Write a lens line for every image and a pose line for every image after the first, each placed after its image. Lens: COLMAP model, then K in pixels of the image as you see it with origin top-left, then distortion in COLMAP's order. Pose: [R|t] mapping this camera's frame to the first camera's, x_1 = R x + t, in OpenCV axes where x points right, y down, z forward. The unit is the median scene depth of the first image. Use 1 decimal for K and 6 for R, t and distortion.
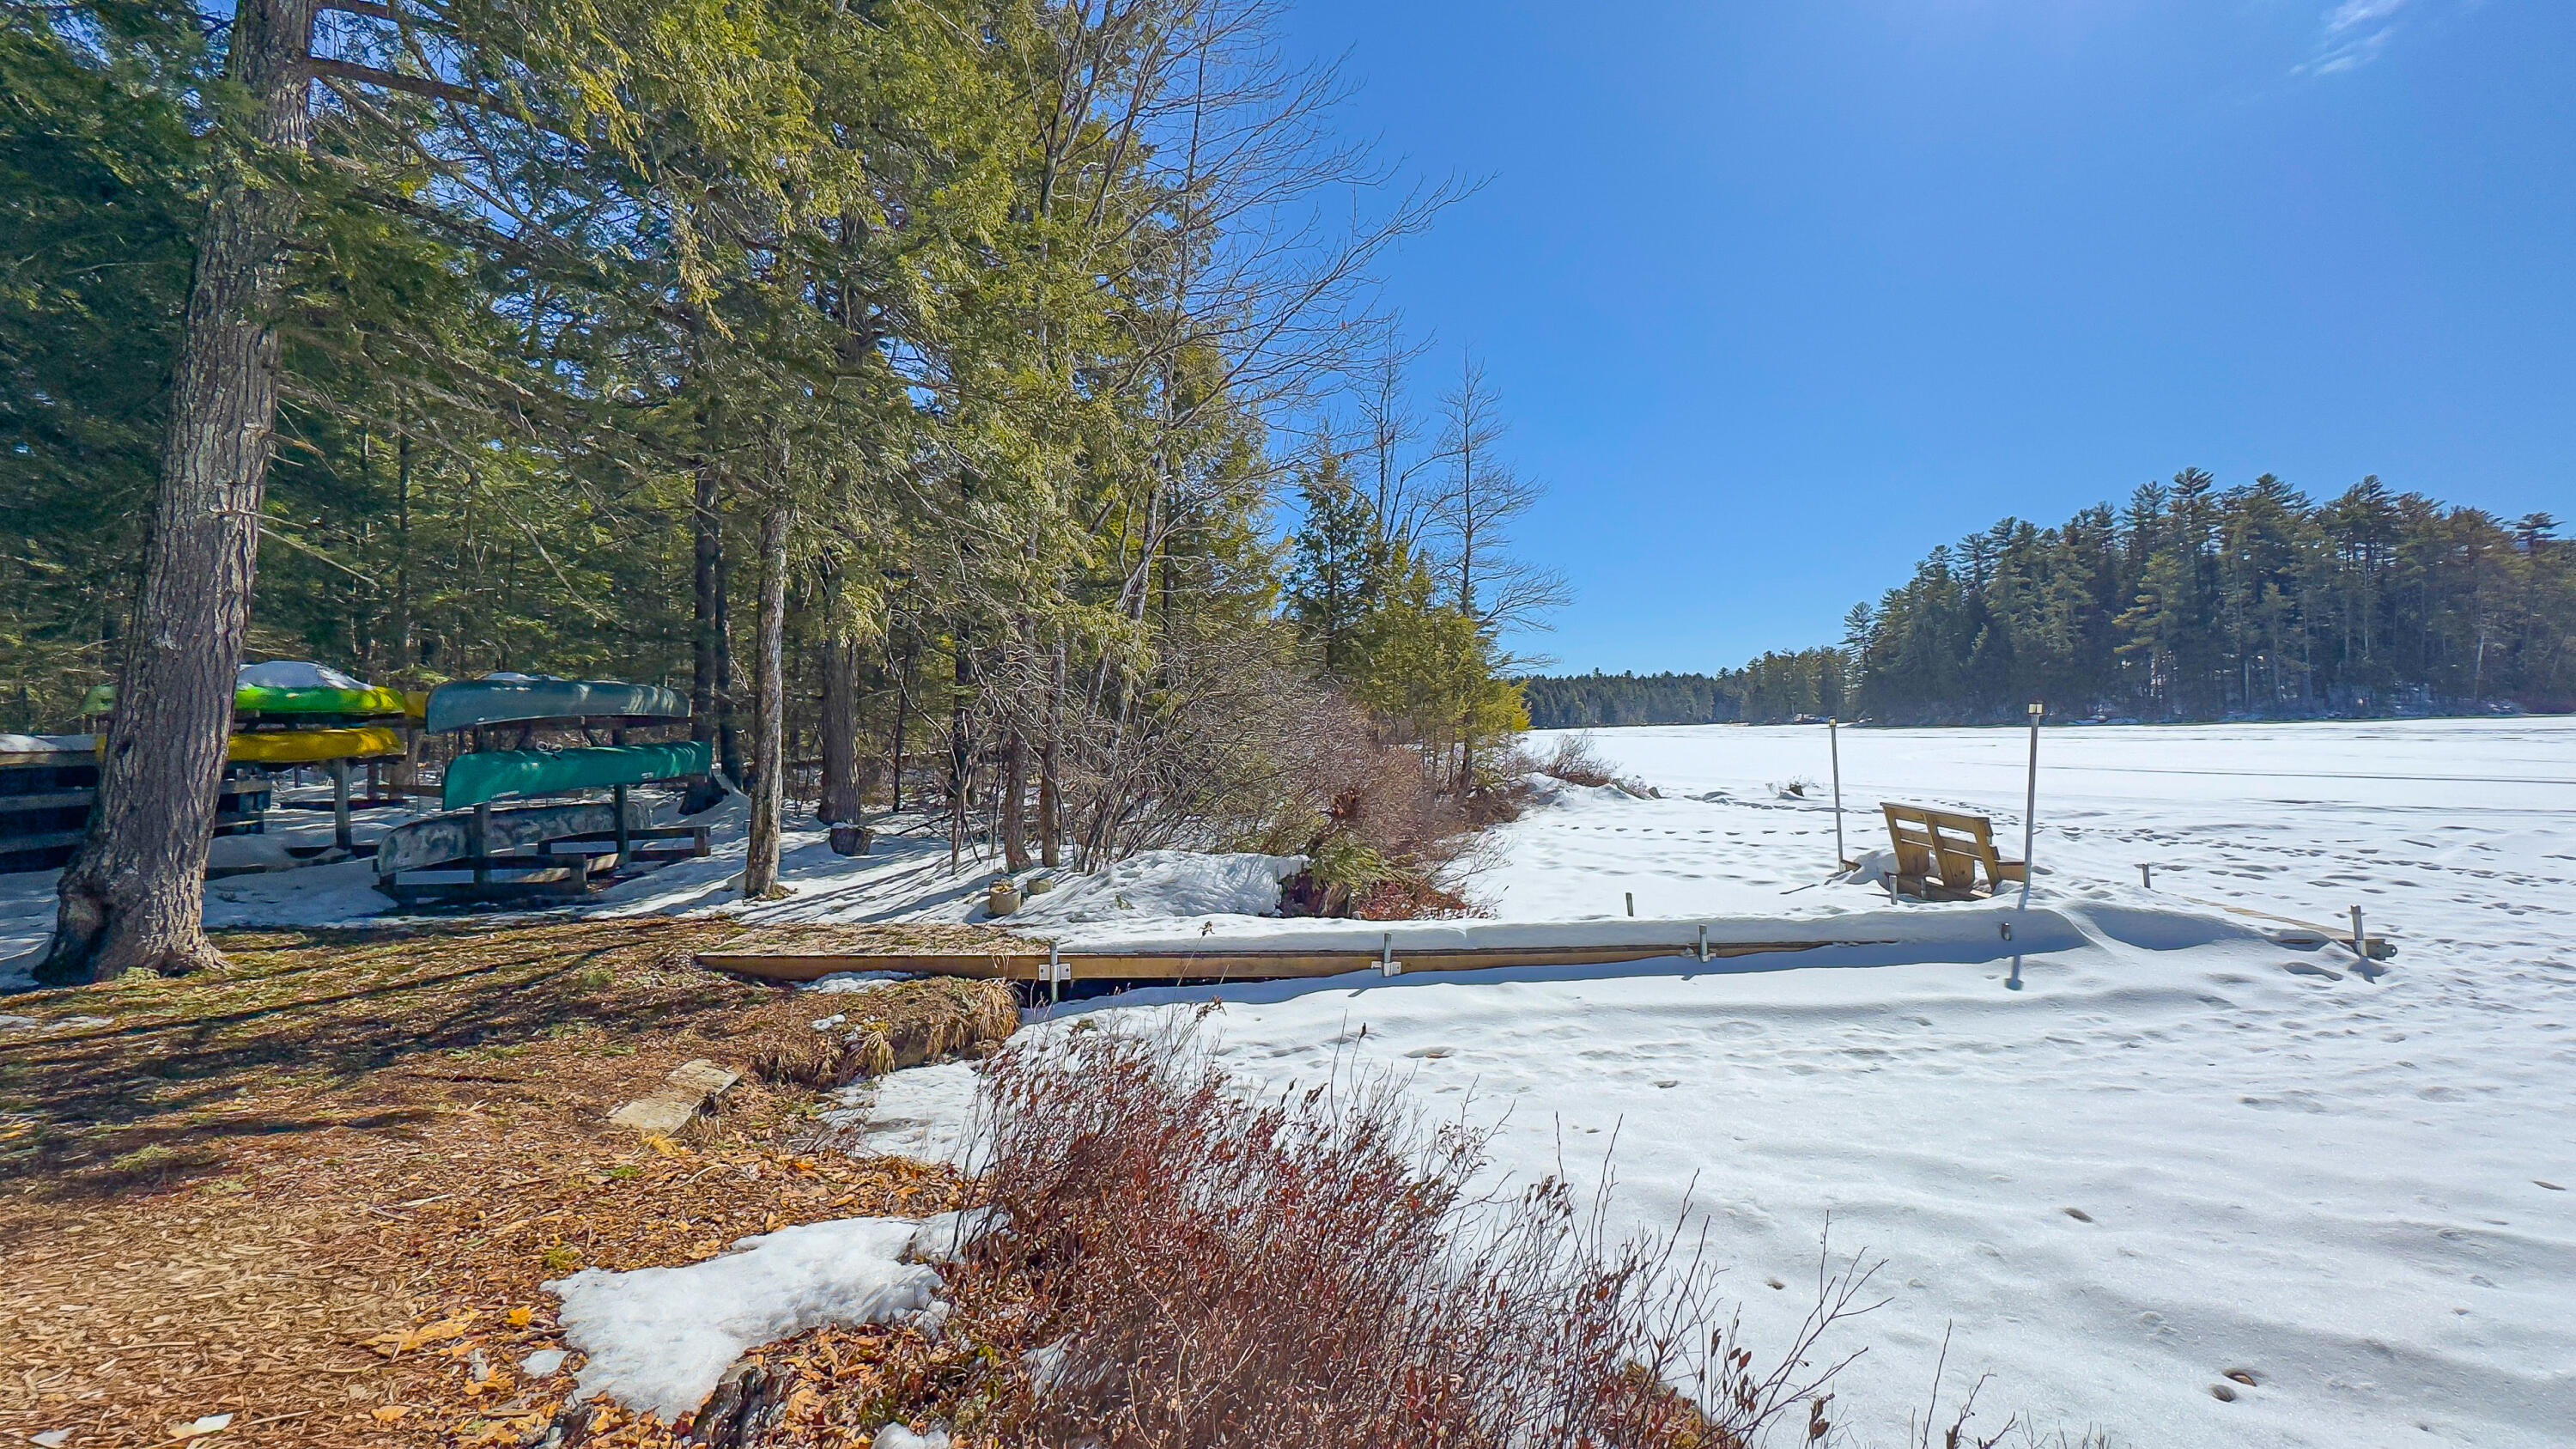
lens RADIAL K [[1023.2, 0, 1274.1], [0, 1023.2, 727.7], [0, 0, 1]] dist [-0.001171, -0.000139]
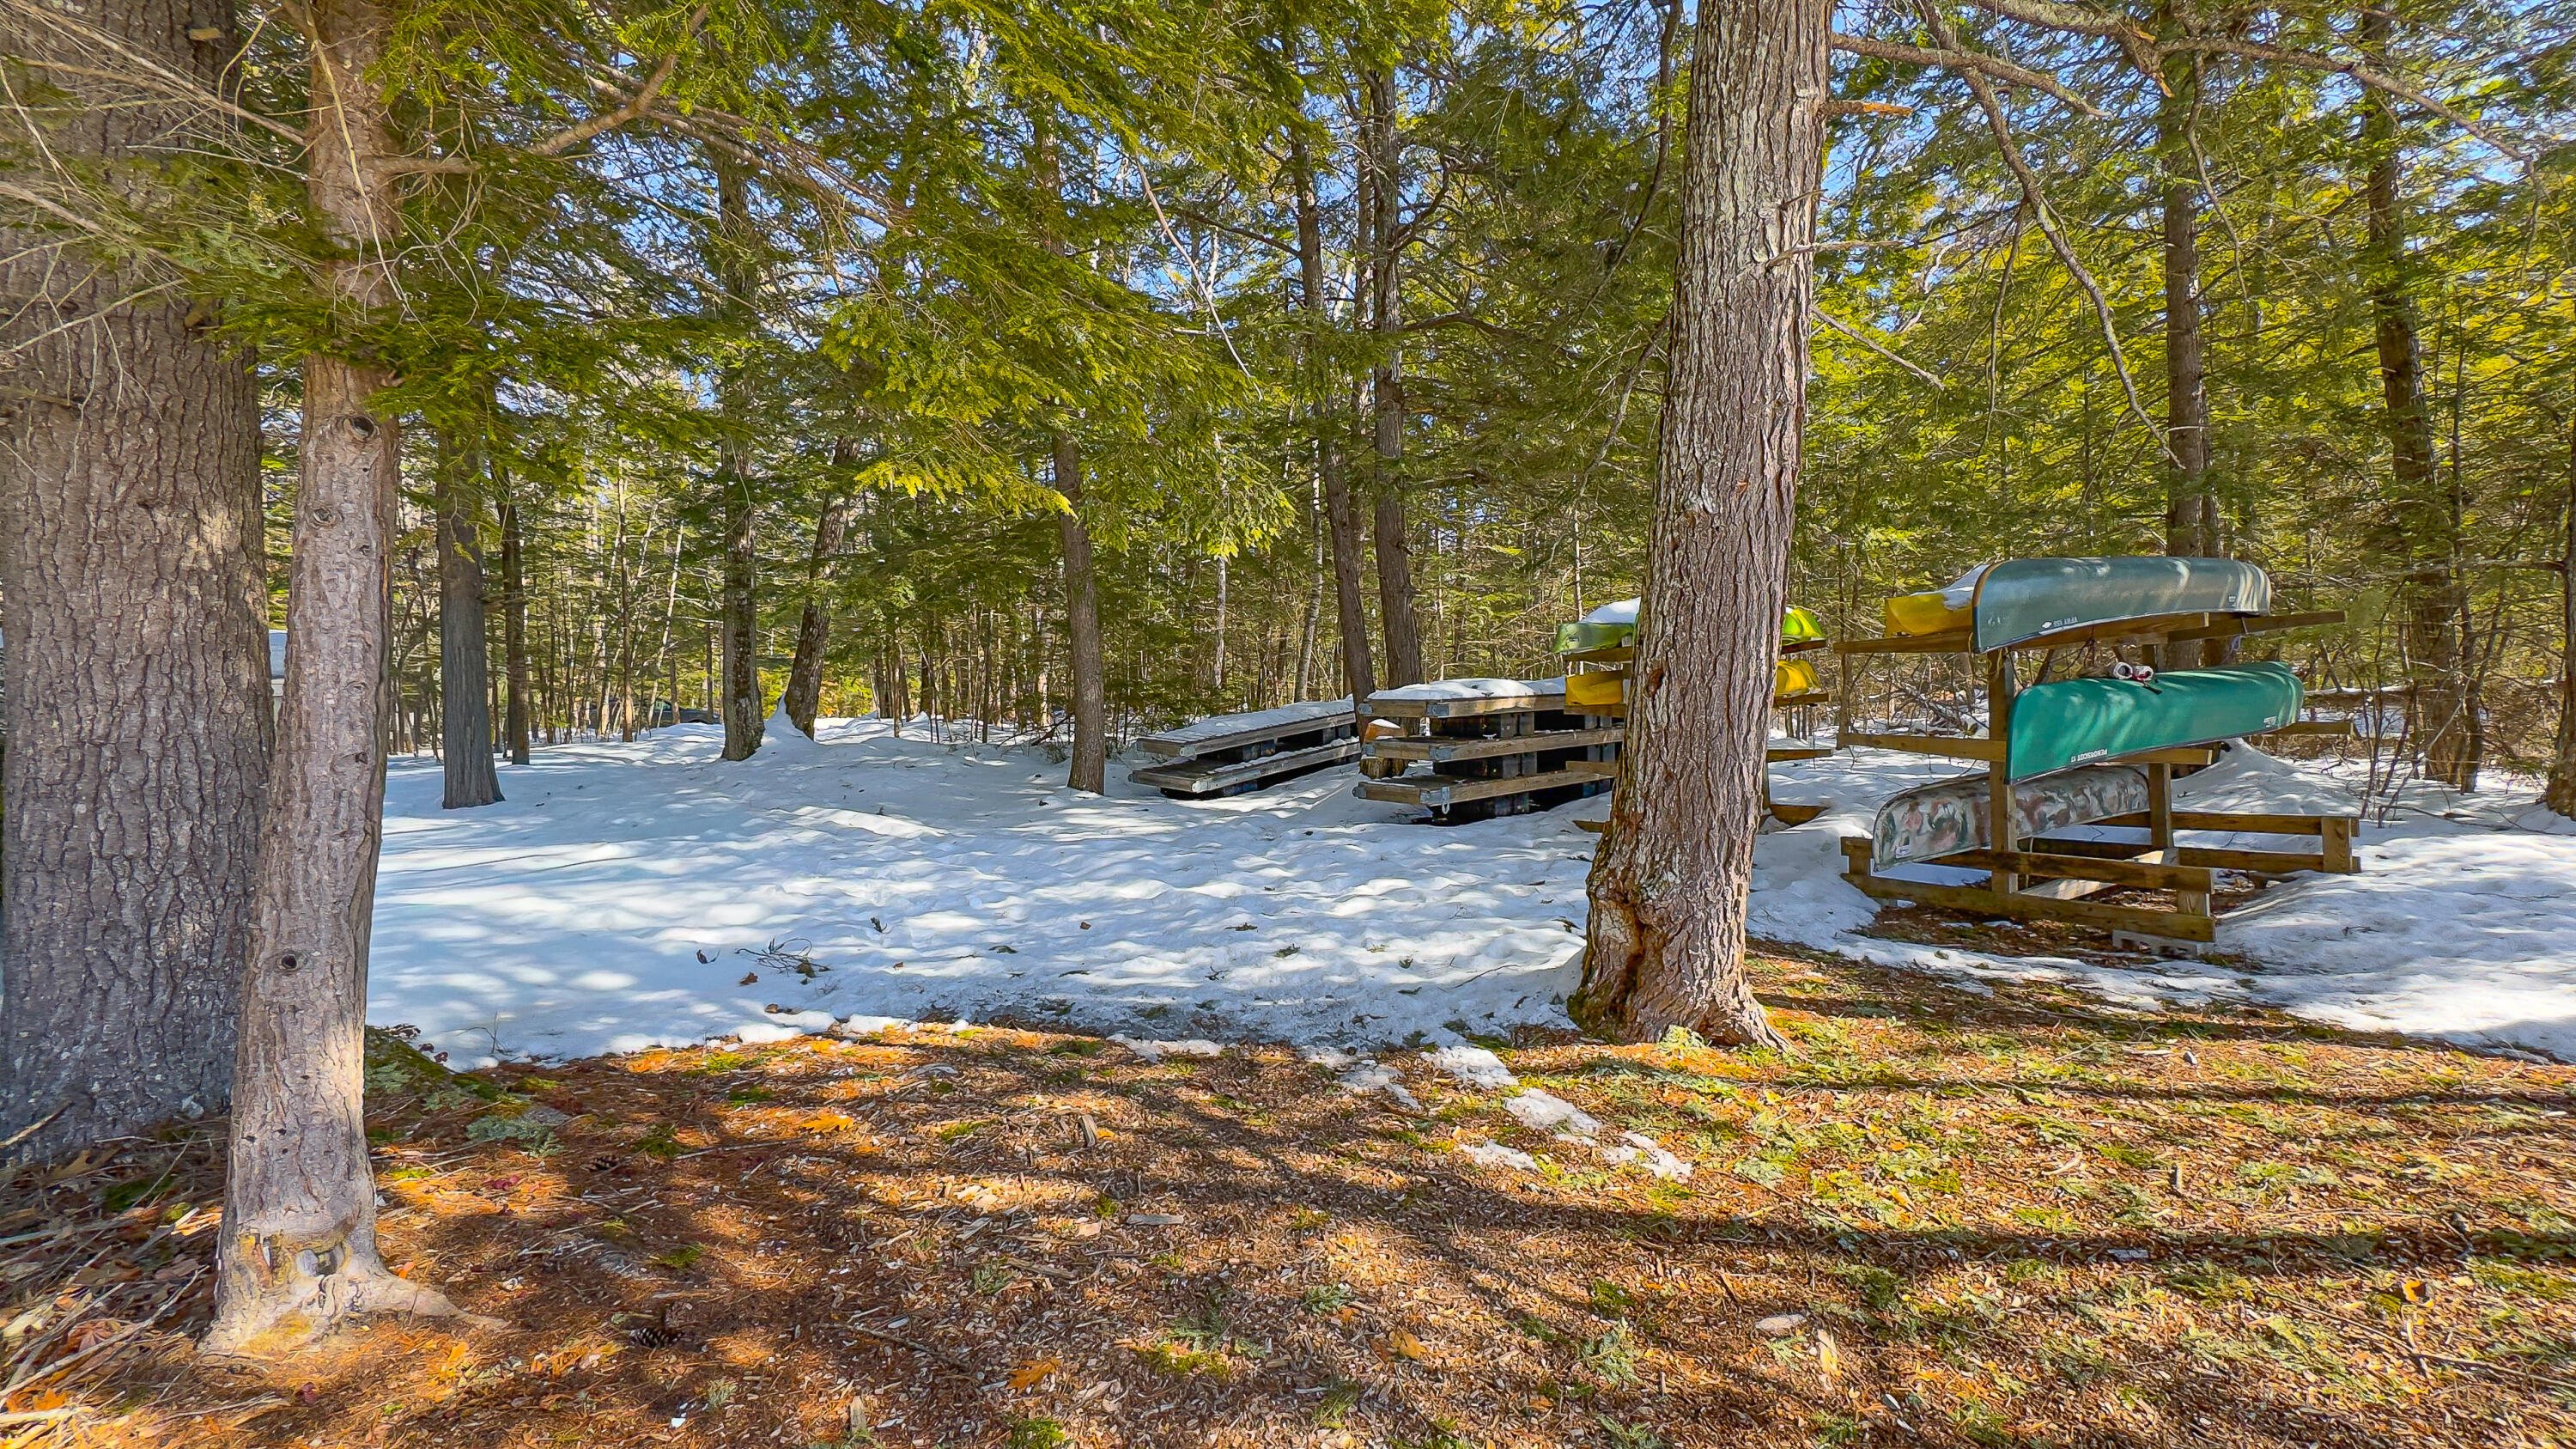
lens RADIAL K [[1023.2, 0, 1289.0], [0, 1023.2, 725.4], [0, 0, 1]] dist [-0.001171, -0.000139]
pose [[0.472565, 0.009701, -0.881243, -0.654692], [0.037907, 0.998790, 0.031323, 0.018990], [0.880480, -0.048207, 0.471625, 0.485528]]
